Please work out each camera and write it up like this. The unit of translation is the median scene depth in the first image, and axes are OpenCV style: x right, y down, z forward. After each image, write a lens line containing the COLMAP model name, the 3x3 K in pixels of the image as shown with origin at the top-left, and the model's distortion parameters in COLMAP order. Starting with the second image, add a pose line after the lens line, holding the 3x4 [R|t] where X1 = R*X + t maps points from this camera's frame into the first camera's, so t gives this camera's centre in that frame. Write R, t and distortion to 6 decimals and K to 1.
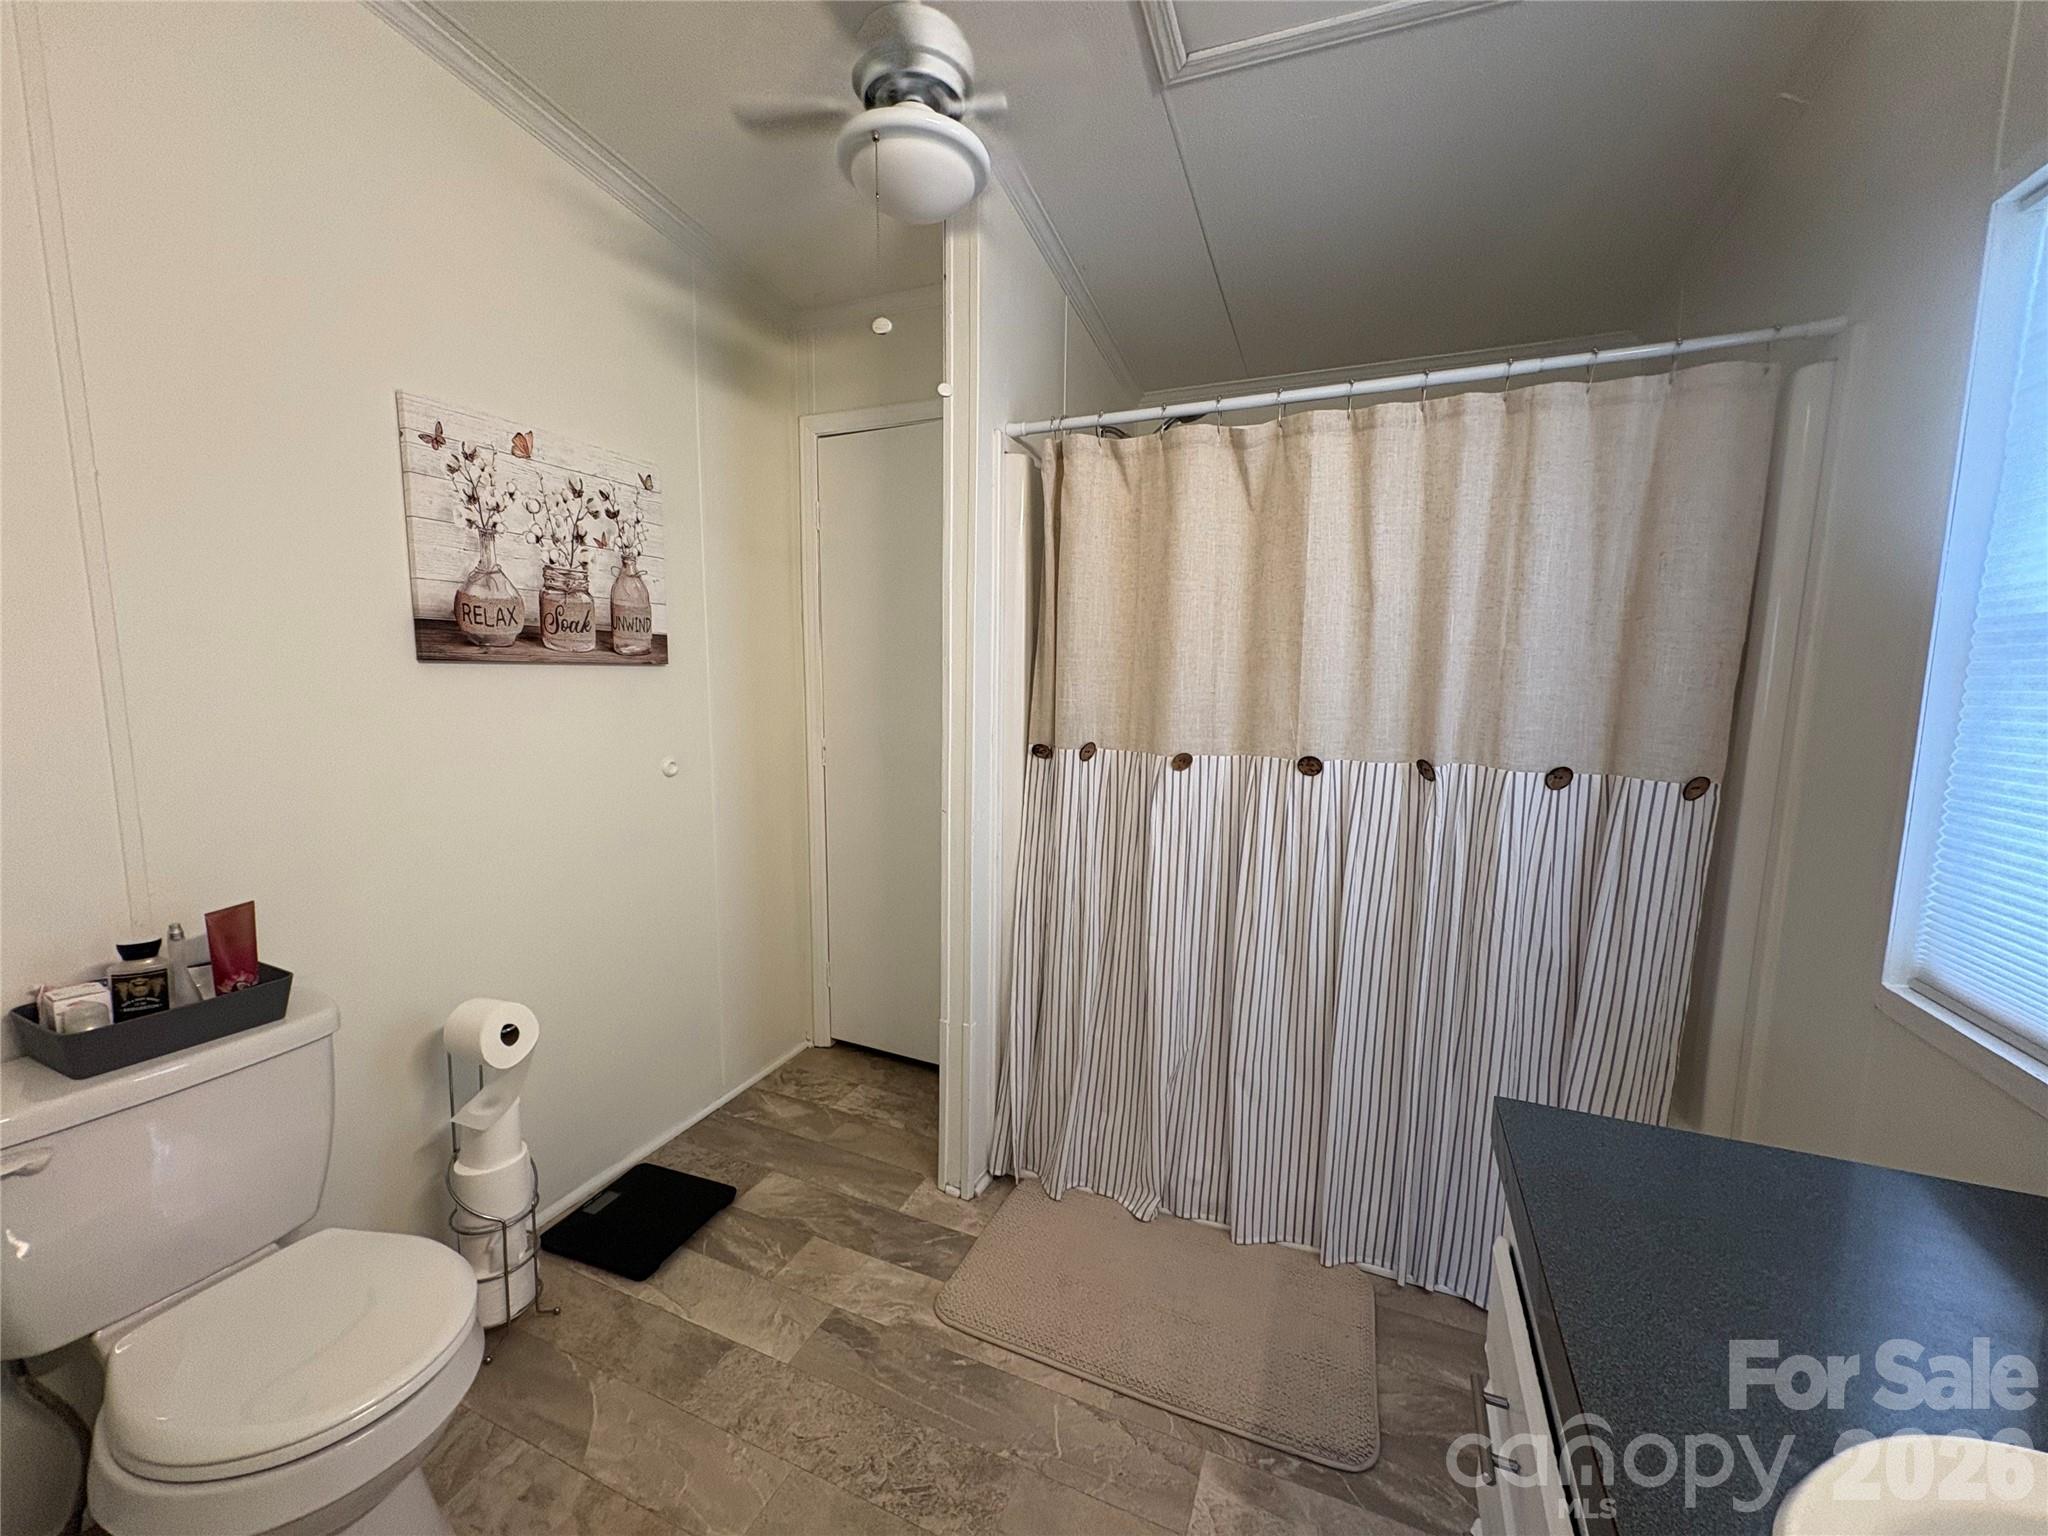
lens RADIAL K [[811.4, 0, 1026.1], [0, 811.4, 771.2], [0, 0, 1]] dist [0.000680, 0.000562]
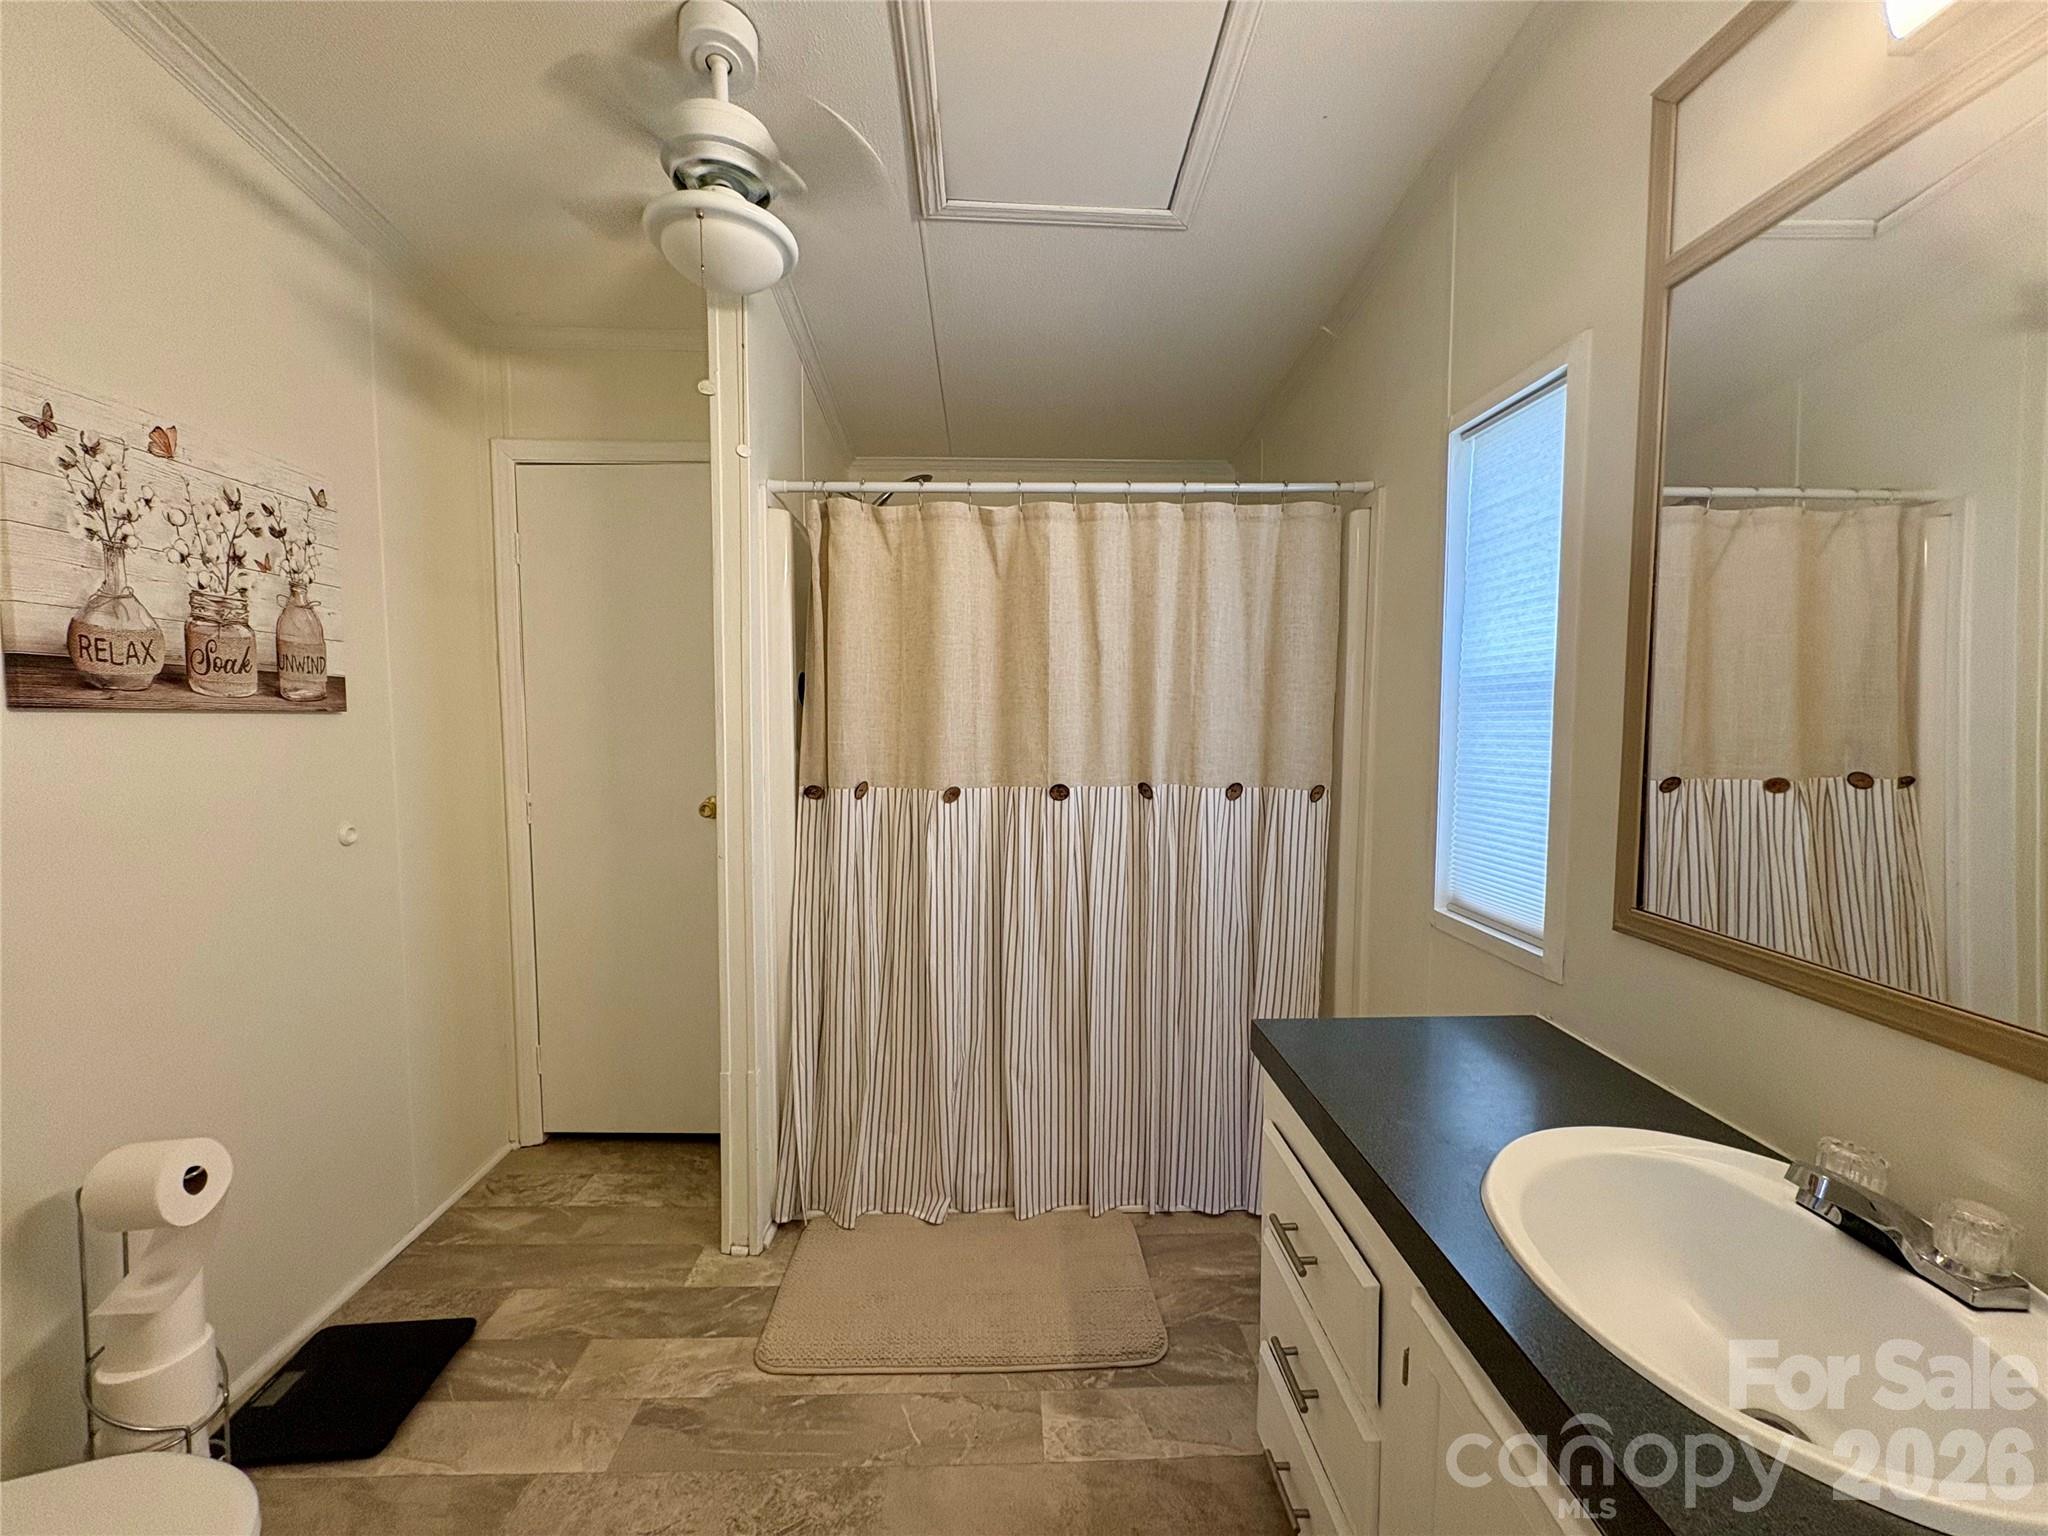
lens RADIAL K [[811.4, 0, 1024.3], [0, 811.4, 772.3], [0, 0, 1]] dist [0.000680, 0.000562]
pose [[0.907500, -0.038138, 0.418317, -0.193605], [0.060621, 0.997335, -0.040584, 0.009343], [-0.415654, 0.062189, 0.907394, -0.065079]]
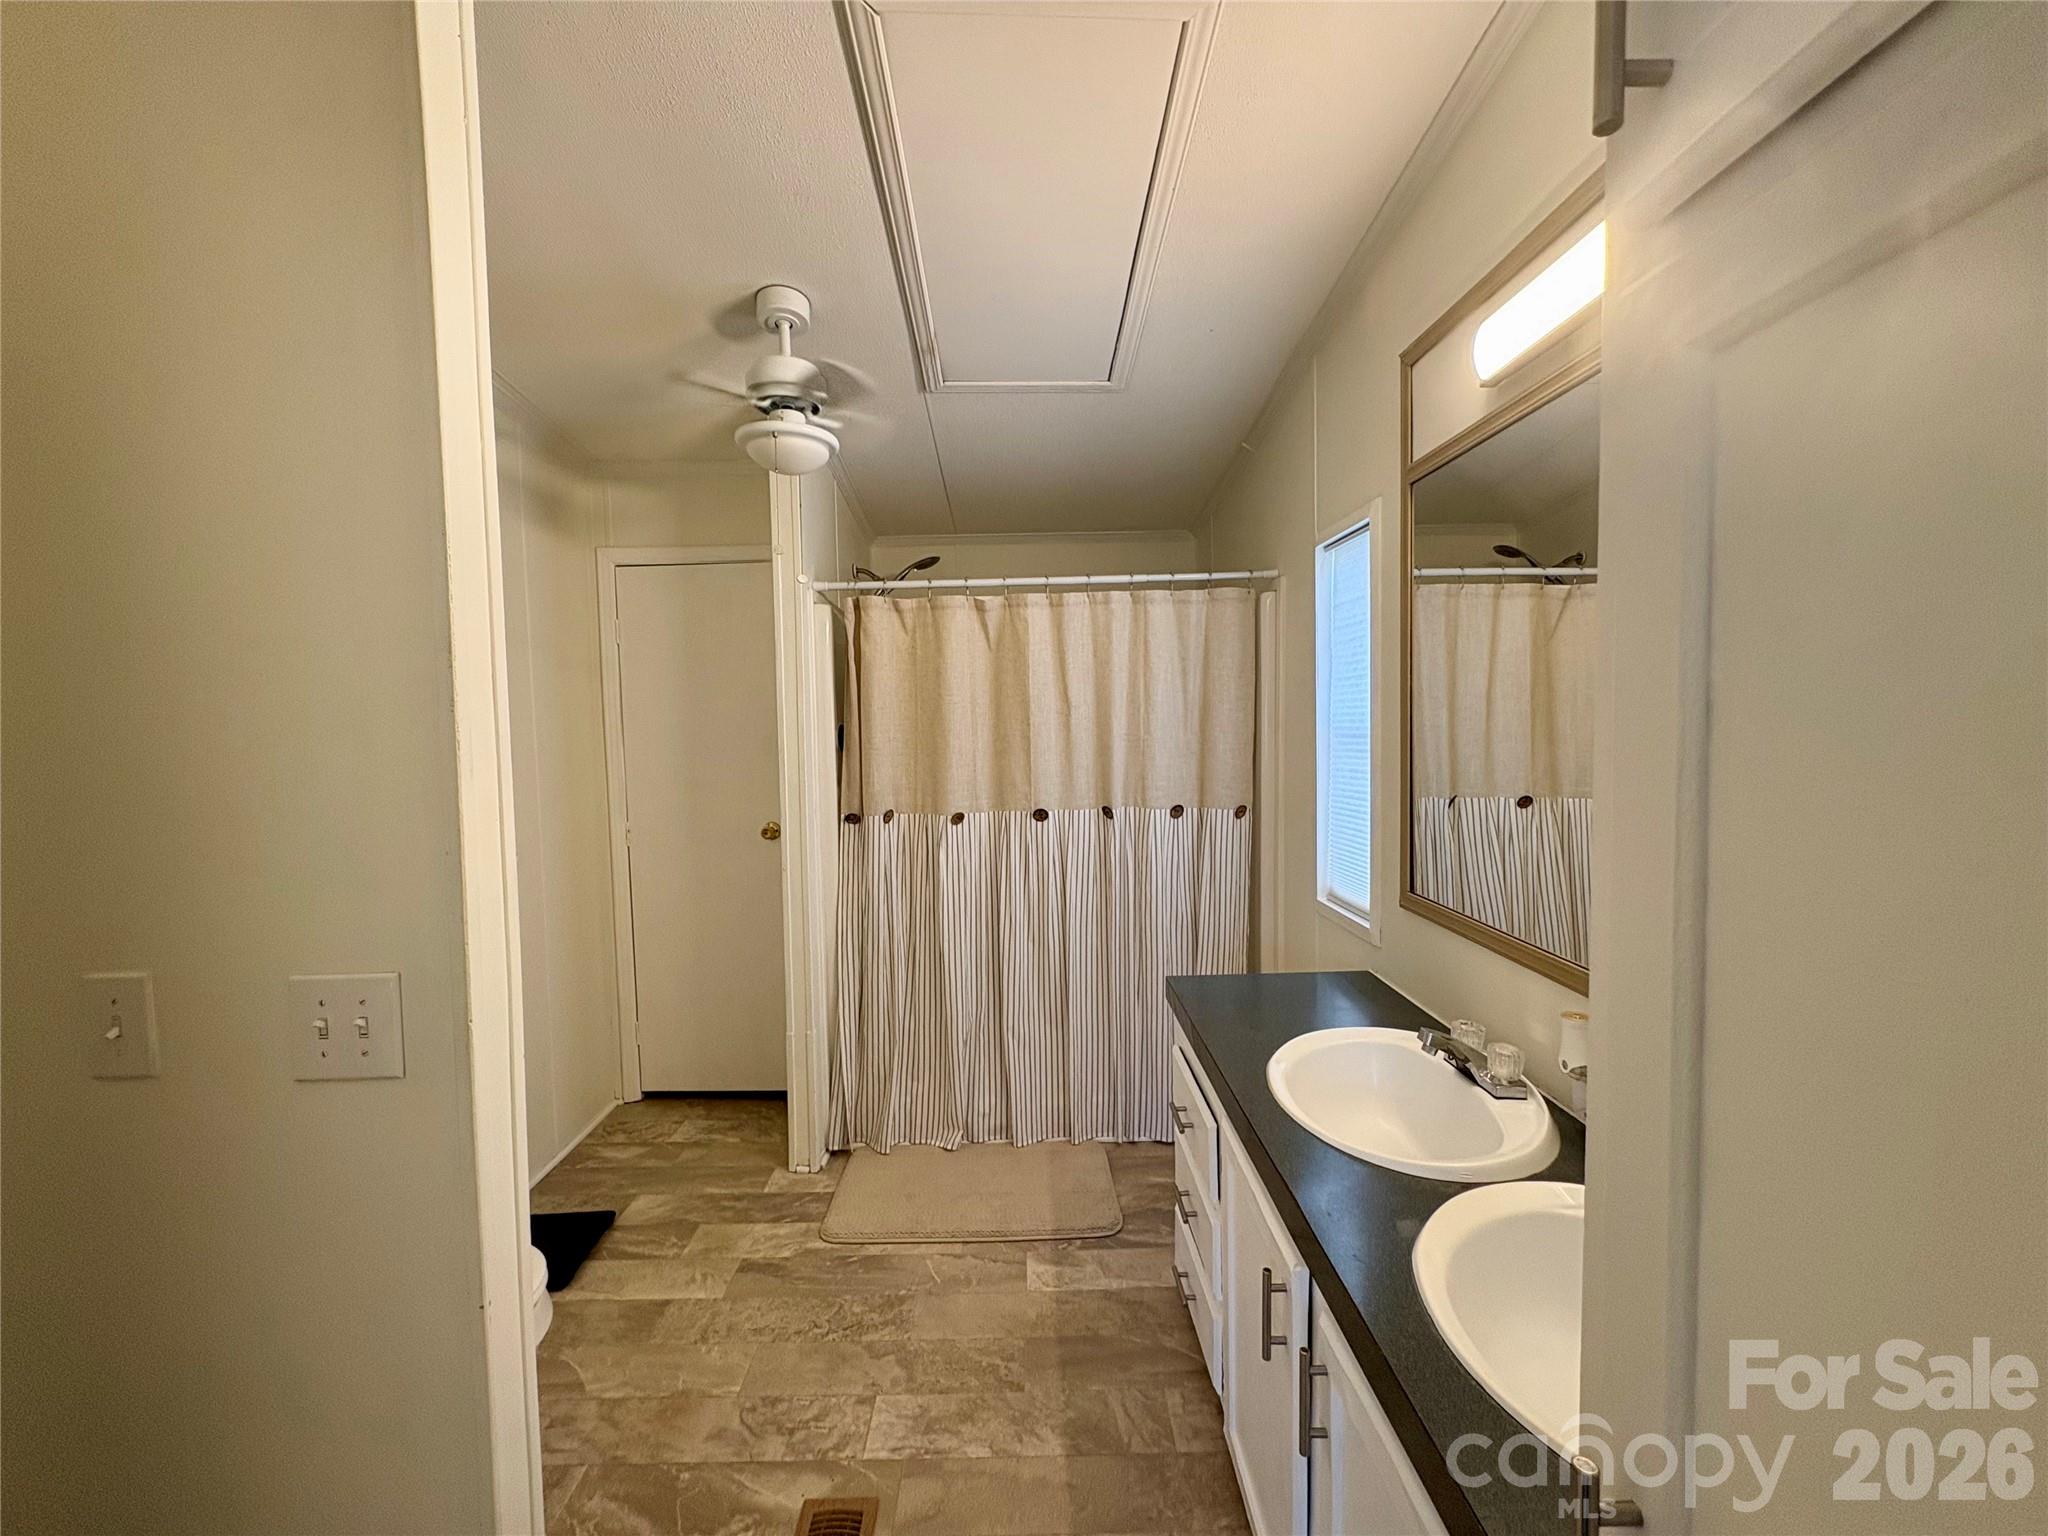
lens RADIAL K [[811.4, 0, 1024.8], [0, 811.4, 776.1], [0, 0, 1]] dist [0.000680, 0.000562]
pose [[0.916957, -0.052982, 0.395453, -0.282635], [0.079565, 0.995518, -0.051114, -0.003733], [-0.390973, 0.078334, 0.917063, -0.409350]]
